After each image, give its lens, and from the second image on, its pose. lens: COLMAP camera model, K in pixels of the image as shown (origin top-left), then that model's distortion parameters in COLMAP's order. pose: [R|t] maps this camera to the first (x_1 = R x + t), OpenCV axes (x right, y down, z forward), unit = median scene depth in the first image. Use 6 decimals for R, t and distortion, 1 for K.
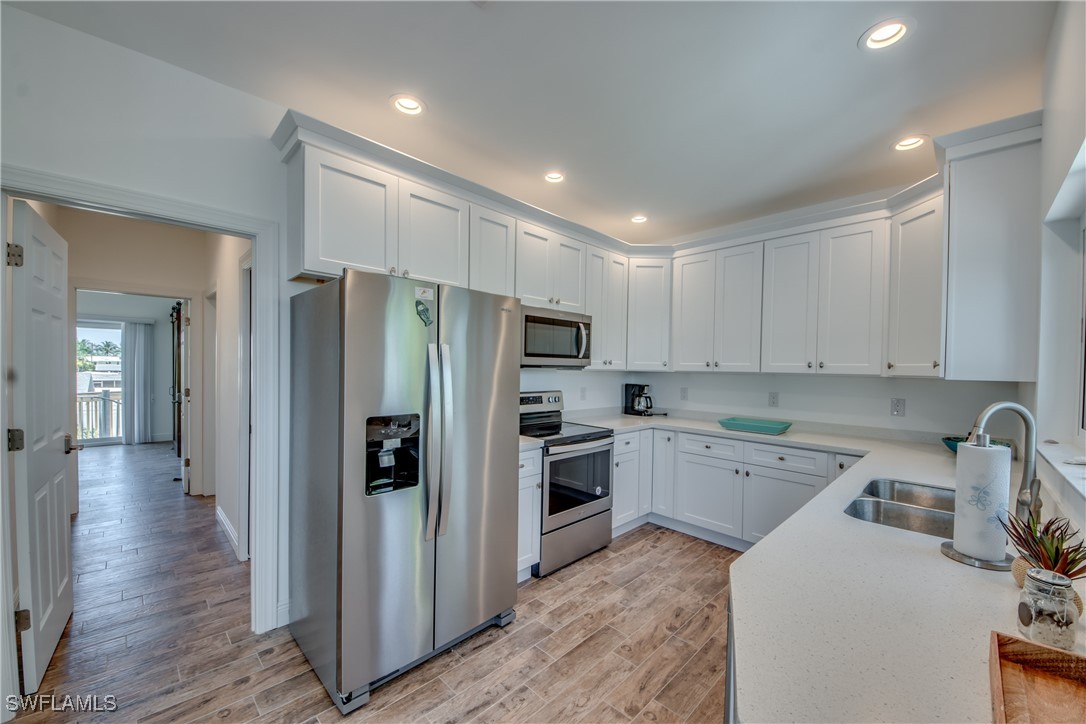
lens RADIAL K [[407.1, 0, 546.3], [0, 407.1, 375.7], [0, 0, 1]] dist [-0.000104, -0.007804]
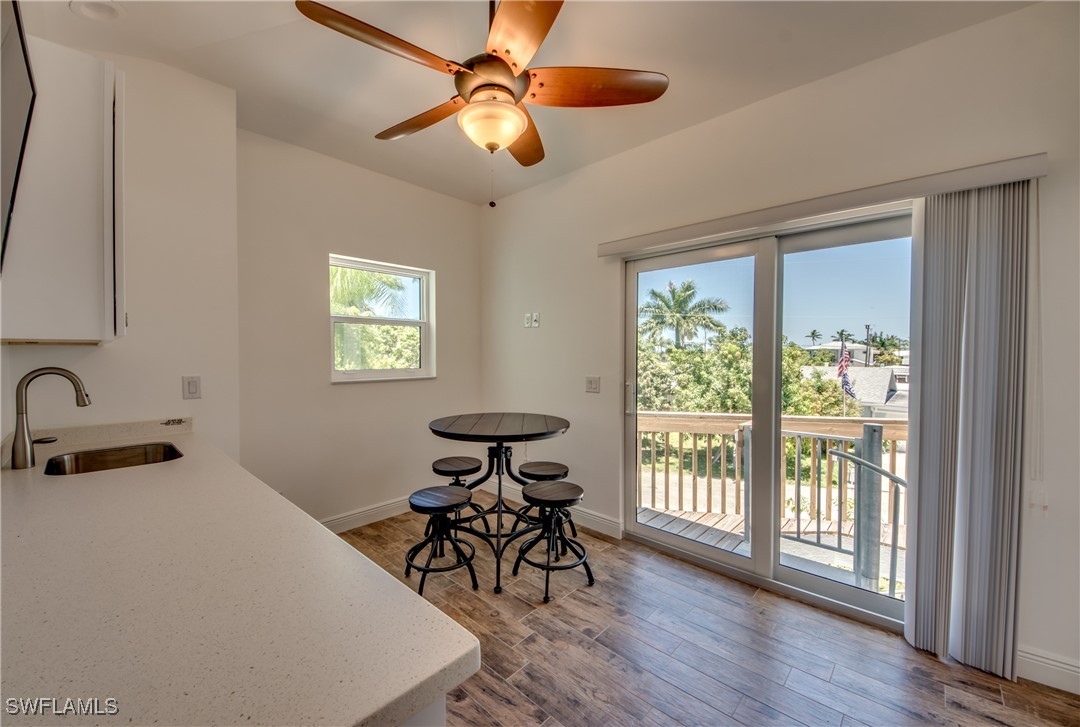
lens RADIAL K [[437.2, 0, 540.0], [0, 437.2, 363.5], [0, 0, 1]] dist [0.000540, 0.000037]
pose [[0.036202, 0.005749, -0.999328, -1.160173], [-0.021966, 0.999746, 0.004956, -0.027409], [0.999103, 0.021772, 0.036319, 1.120607]]
